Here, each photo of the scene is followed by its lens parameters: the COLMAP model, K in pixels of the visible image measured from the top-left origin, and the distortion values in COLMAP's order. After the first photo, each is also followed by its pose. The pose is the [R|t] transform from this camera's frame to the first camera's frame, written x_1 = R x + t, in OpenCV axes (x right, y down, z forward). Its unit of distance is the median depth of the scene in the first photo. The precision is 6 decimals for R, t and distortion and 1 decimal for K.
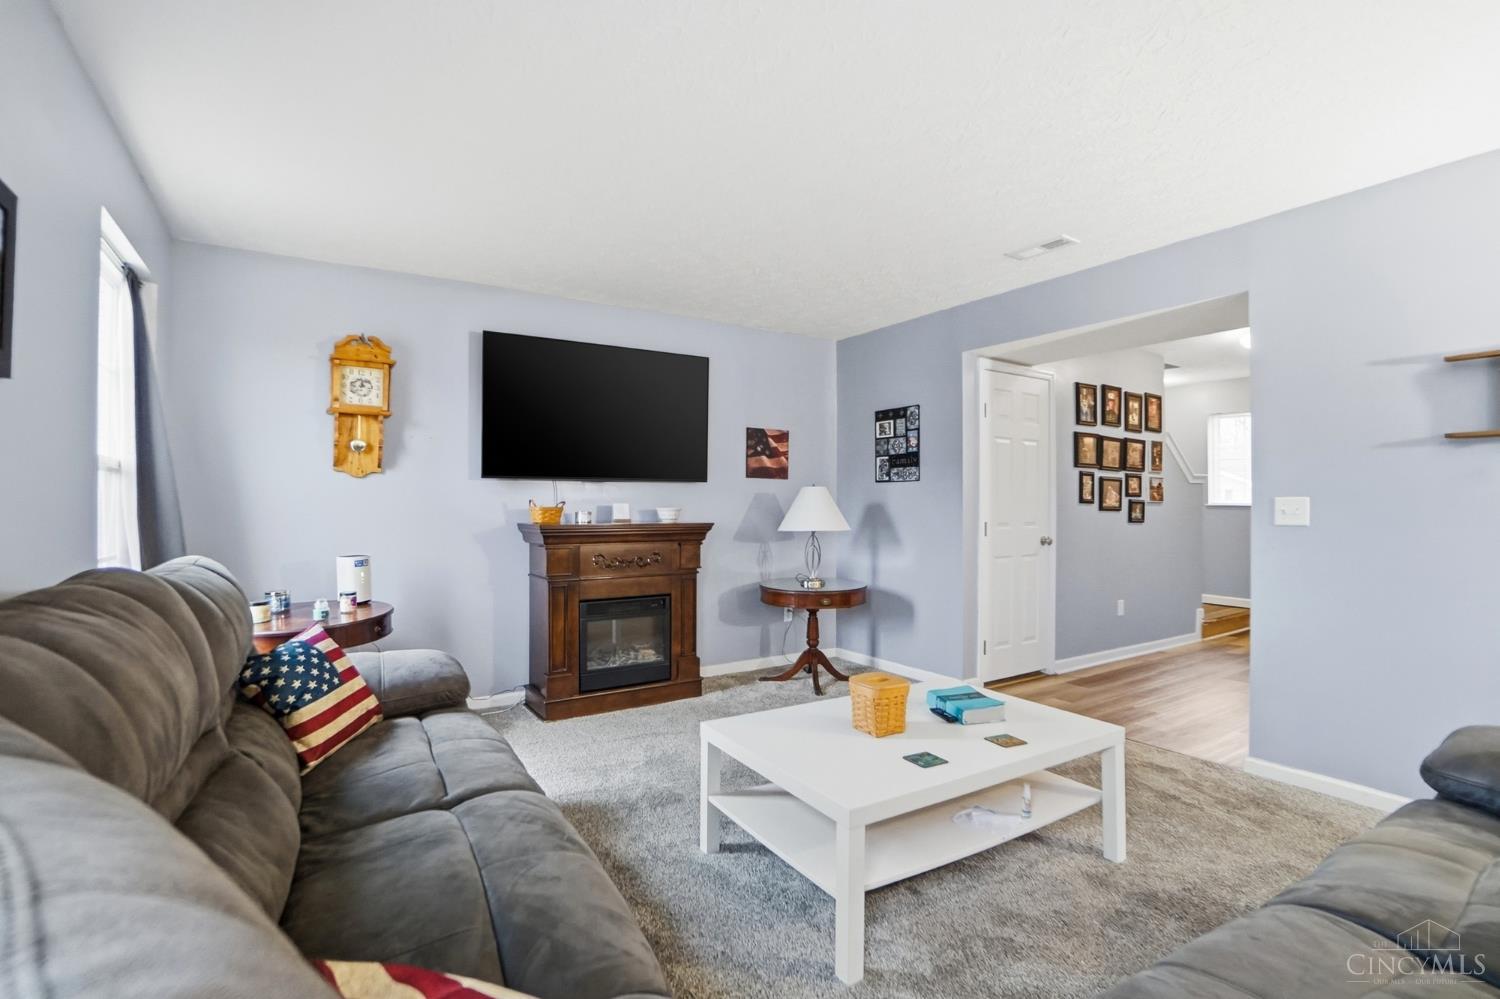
lens RADIAL K [[694.4, 0, 725.1], [0, 694.4, 498.1], [0, 0, 1]] dist [-0.024127, 0.000054]
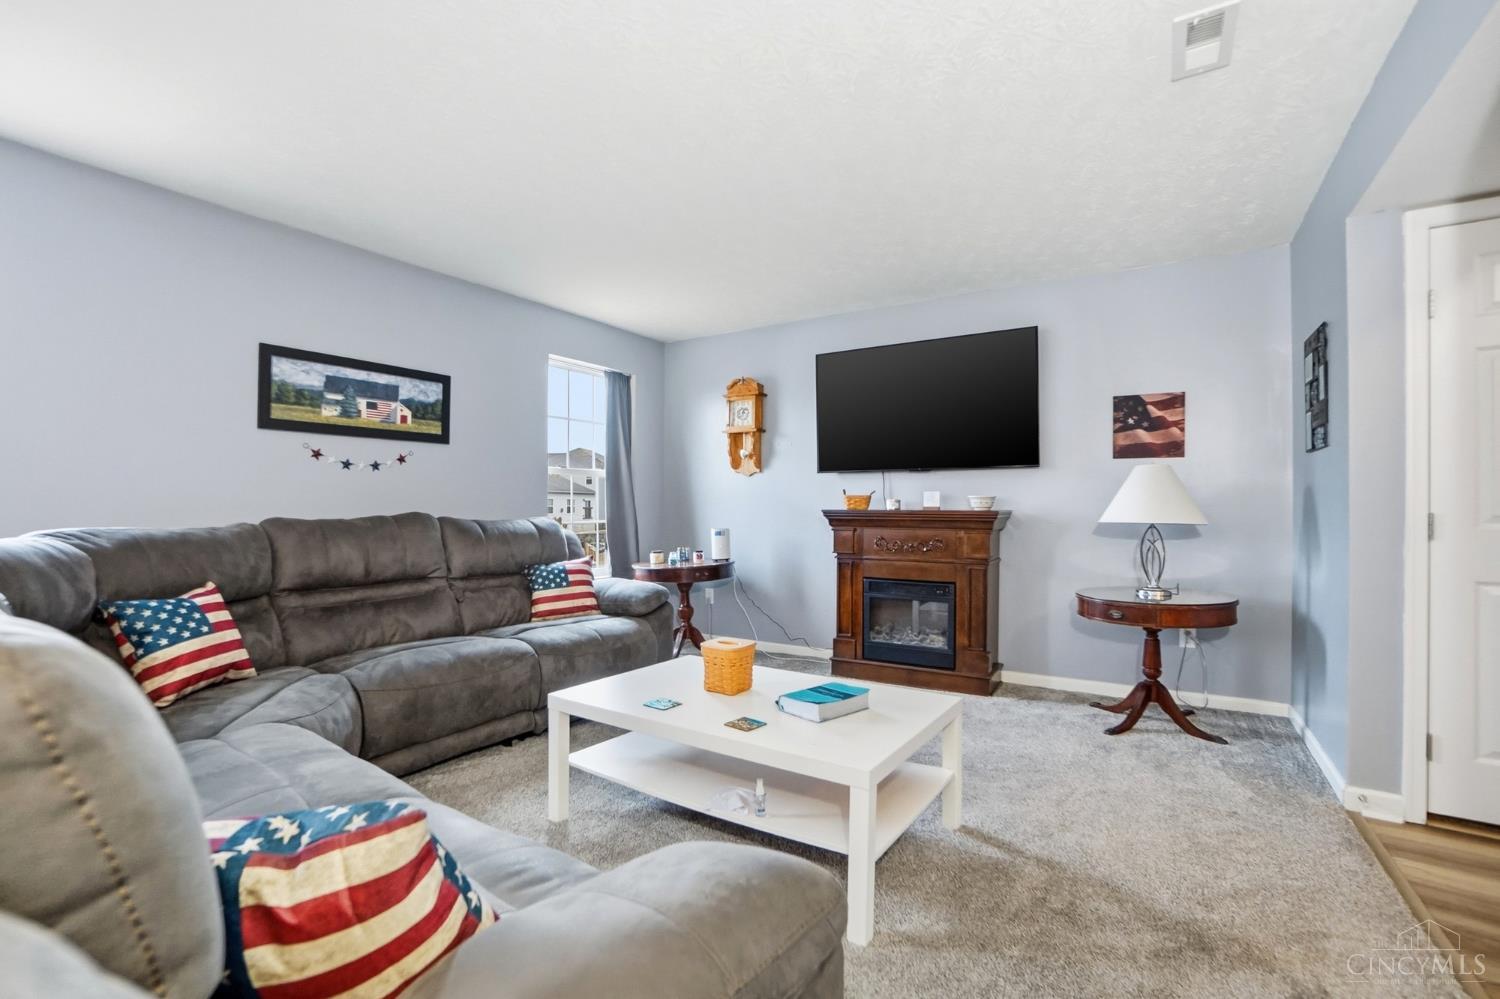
lens RADIAL K [[671.4, 0, 727.1], [0, 671.4, 511.4], [0, 0, 1]] dist [-0.063525, 0.022497]
pose [[0.433951, 0.004258, -0.900927, 0.588515], [0.004777, 0.999964, 0.007027, 0.027781], [0.900924, -0.007353, 0.433915, 0.287586]]
